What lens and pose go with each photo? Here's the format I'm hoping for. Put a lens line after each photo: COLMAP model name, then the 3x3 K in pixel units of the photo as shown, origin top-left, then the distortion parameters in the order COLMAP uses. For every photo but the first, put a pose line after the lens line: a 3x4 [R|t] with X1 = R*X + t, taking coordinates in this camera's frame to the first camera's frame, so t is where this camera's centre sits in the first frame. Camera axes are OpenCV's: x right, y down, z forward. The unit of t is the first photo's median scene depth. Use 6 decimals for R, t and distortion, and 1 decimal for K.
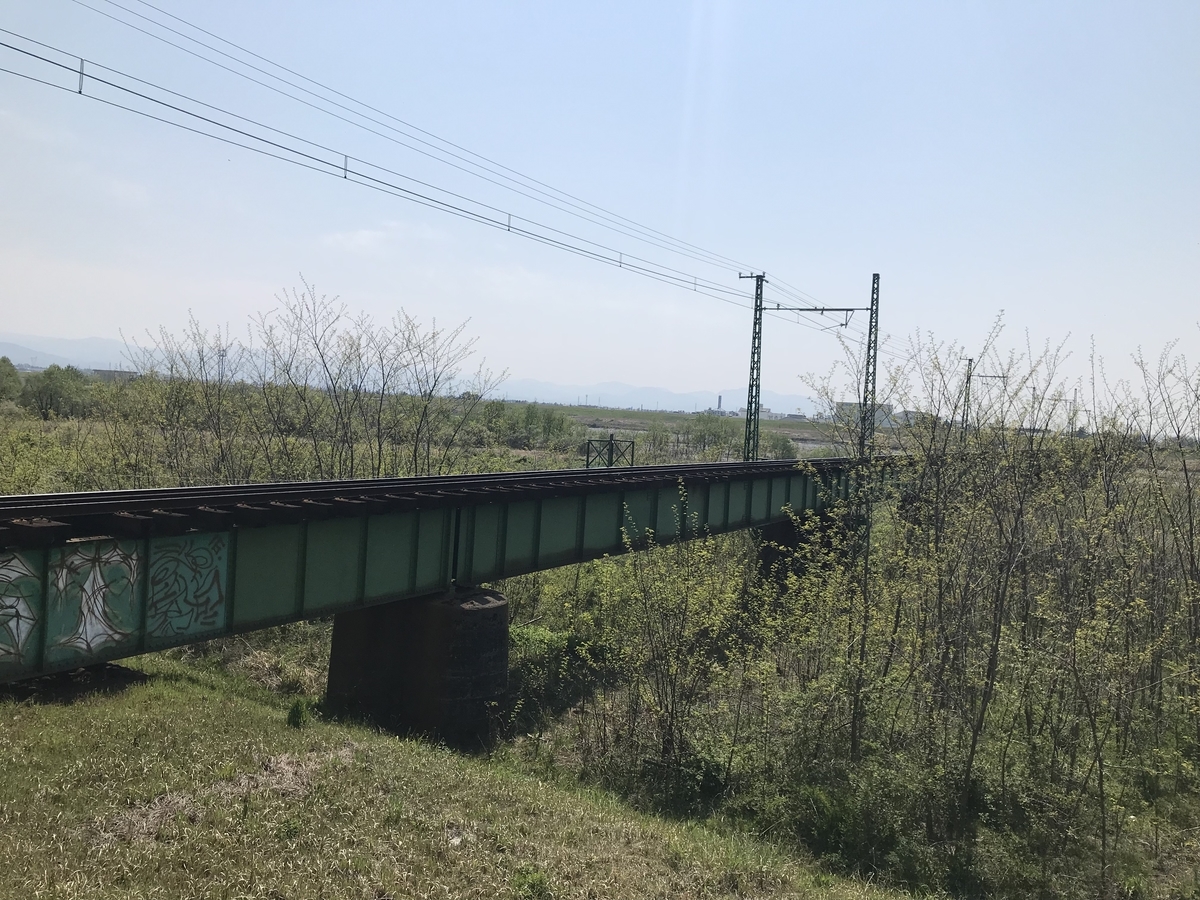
lens RADIAL K [[981.5, 0, 607.0], [0, 981.5, 453.3], [0, 0, 1]] dist [0.014033, -0.007162]
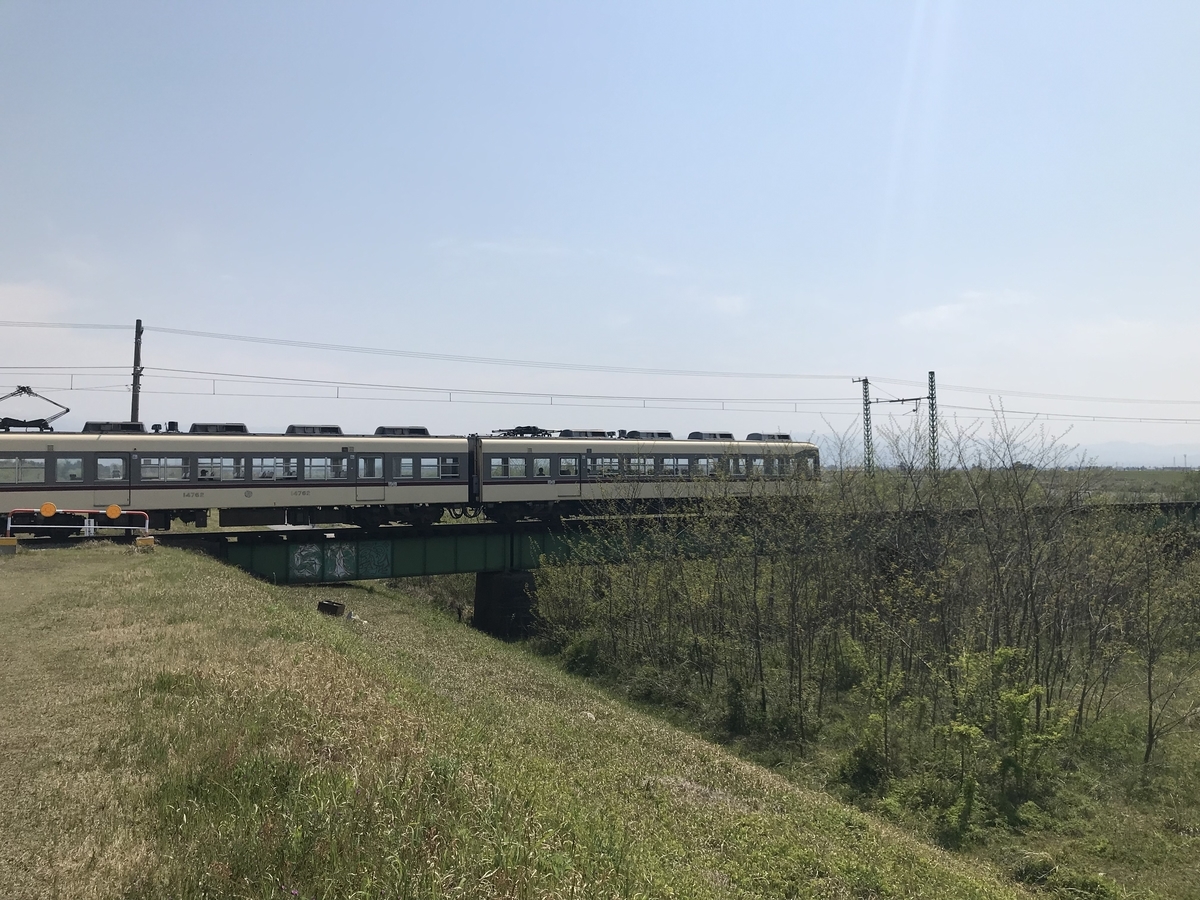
lens RADIAL K [[983.2, 0, 610.7], [0, 983.2, 447.7], [0, 0, 1]] dist [0.039077, -0.044298]
pose [[0.811537, -0.075494, -0.579404, 0.901414], [0.026749, 0.995379, -0.092228, 0.047423], [0.583689, 0.059348, 0.809805, -0.464671]]
